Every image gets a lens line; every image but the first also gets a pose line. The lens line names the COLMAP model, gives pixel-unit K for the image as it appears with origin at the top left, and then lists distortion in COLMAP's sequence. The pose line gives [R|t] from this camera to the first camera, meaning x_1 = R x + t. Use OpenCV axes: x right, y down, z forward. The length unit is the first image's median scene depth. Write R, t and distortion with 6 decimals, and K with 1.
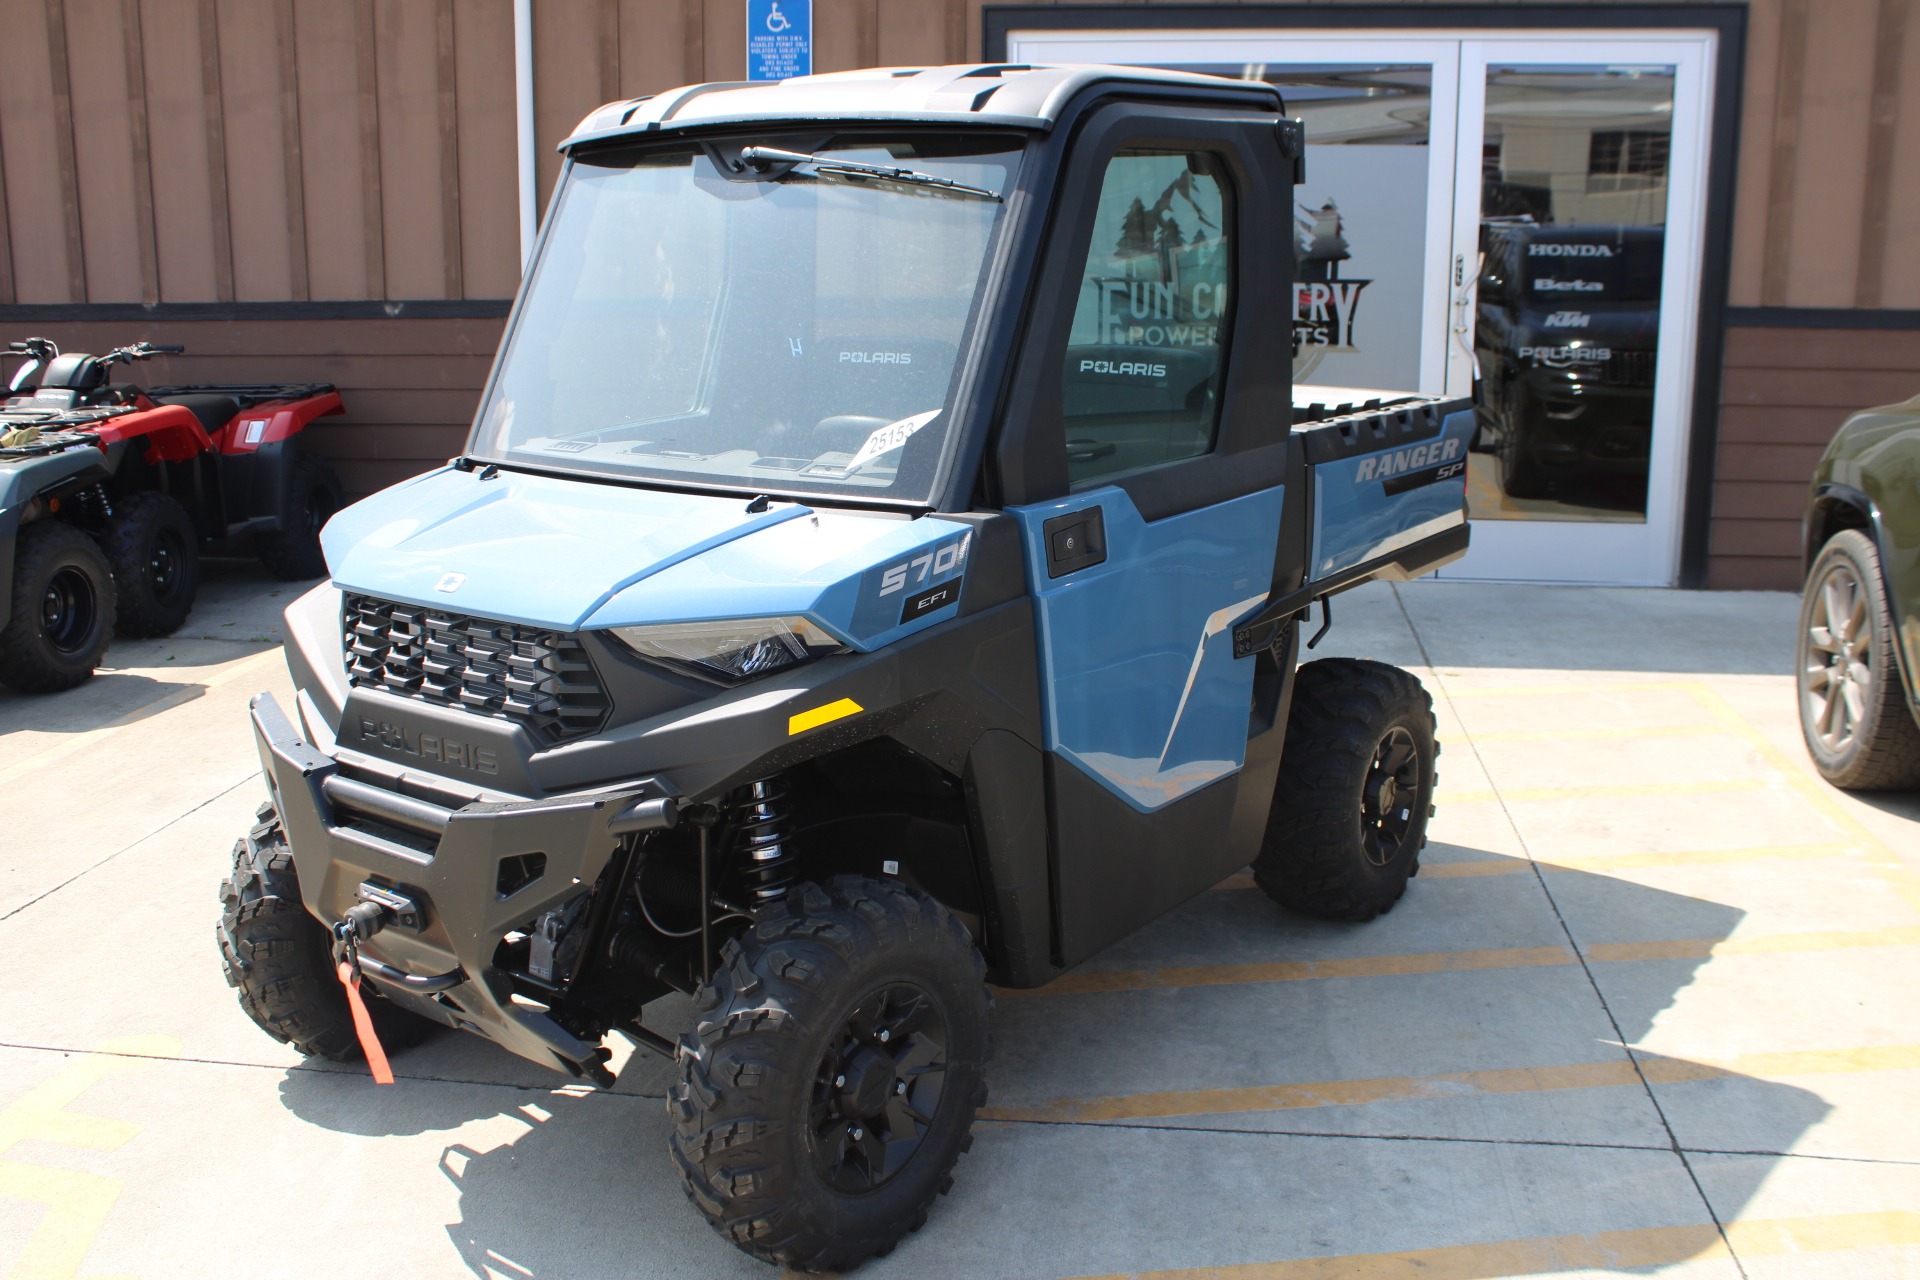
lens RADIAL K [[1857.2, 0, 965.3], [0, 1857.2, 624.4], [0, 0, 1]] dist [-0.148018, 0.155974]
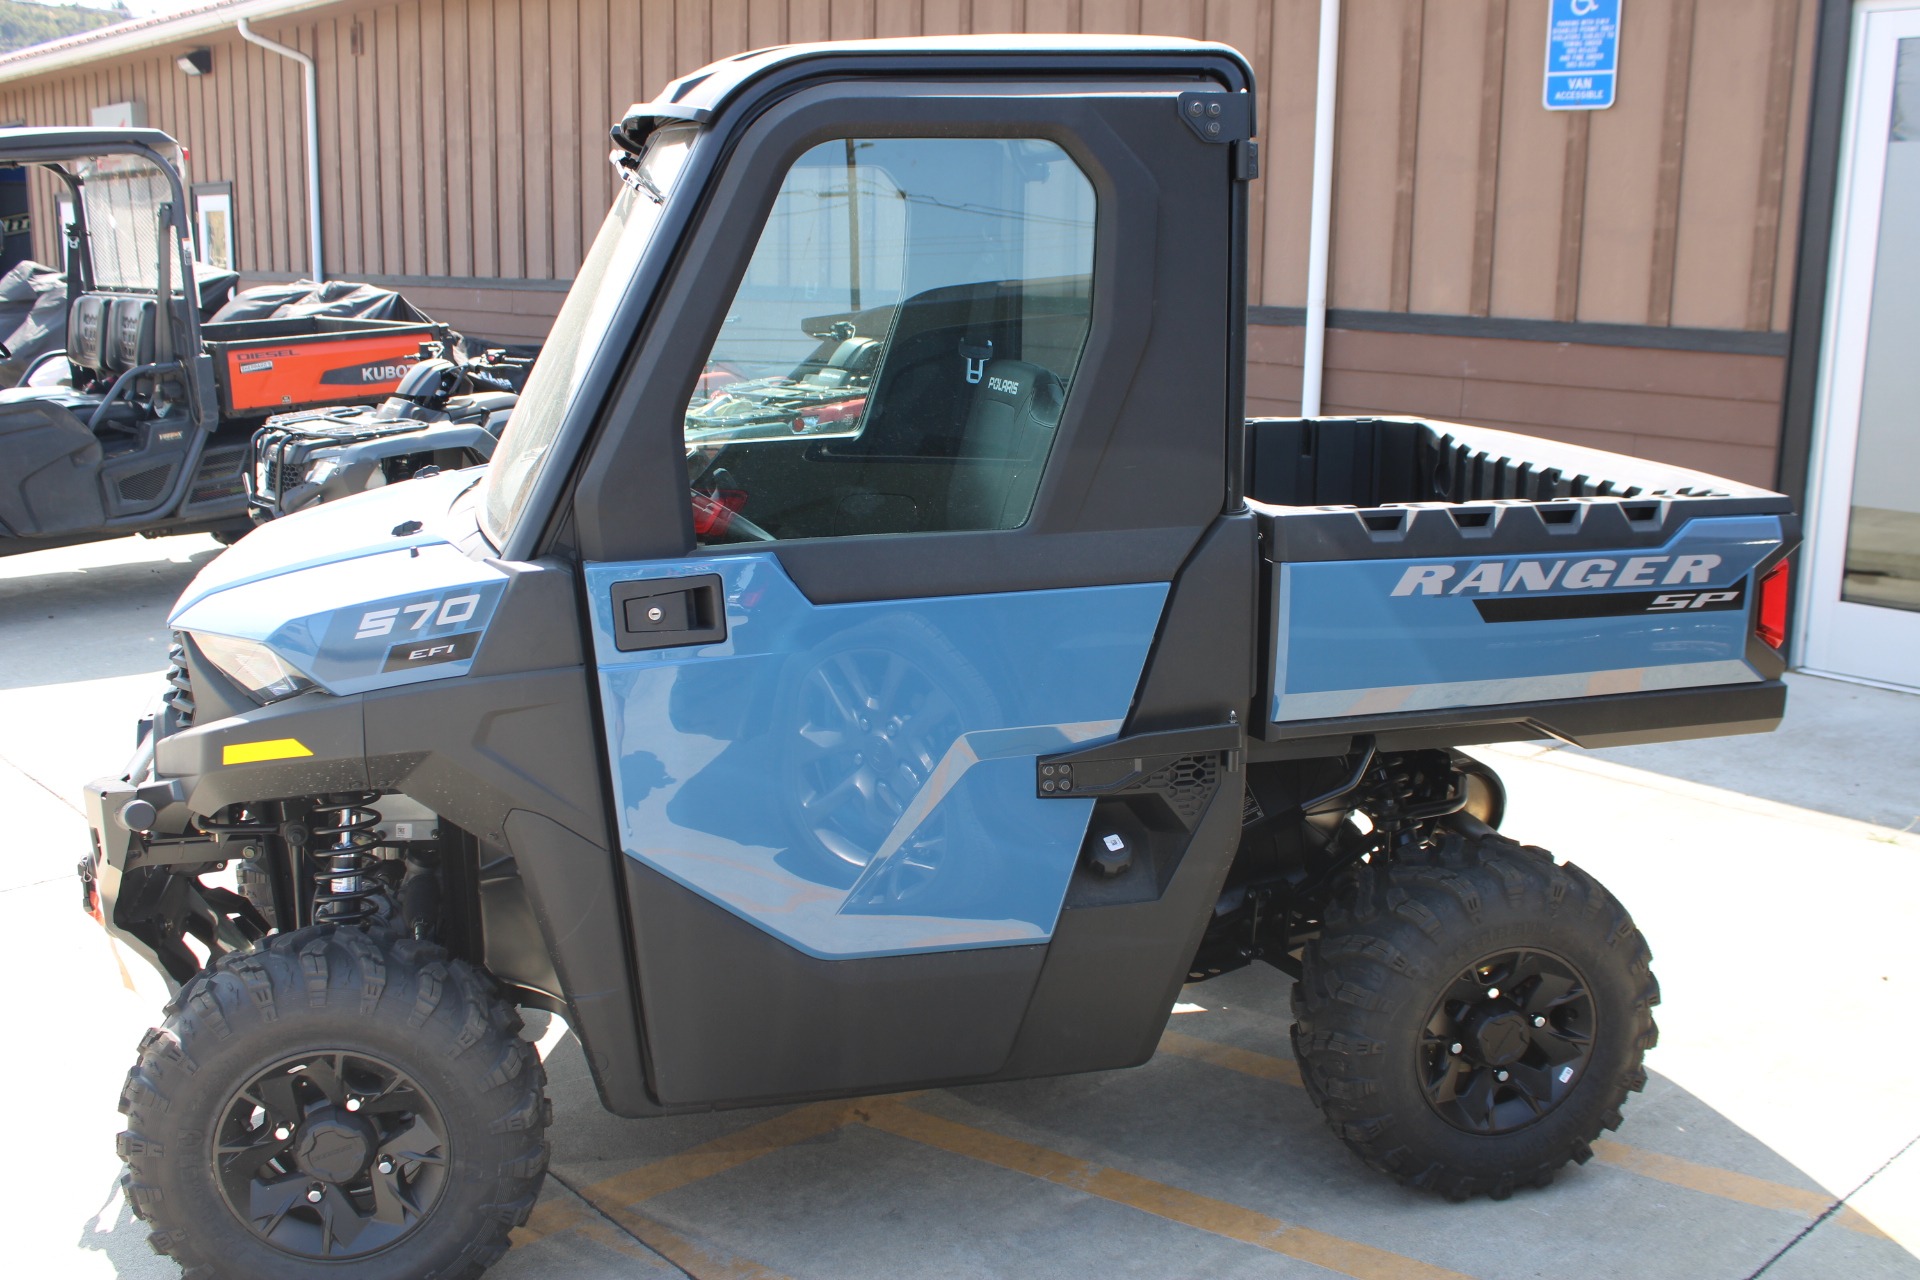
lens RADIAL K [[1857.2, 0, 965.3], [0, 1857.2, 624.4], [0, 0, 1]] dist [-0.148018, 0.155974]
pose [[0.761095, 0.138991, -0.633574, 0.570277], [-0.140775, 0.988886, 0.047829, -0.081081], [0.633180, 0.052789, 0.772203, 0.361401]]
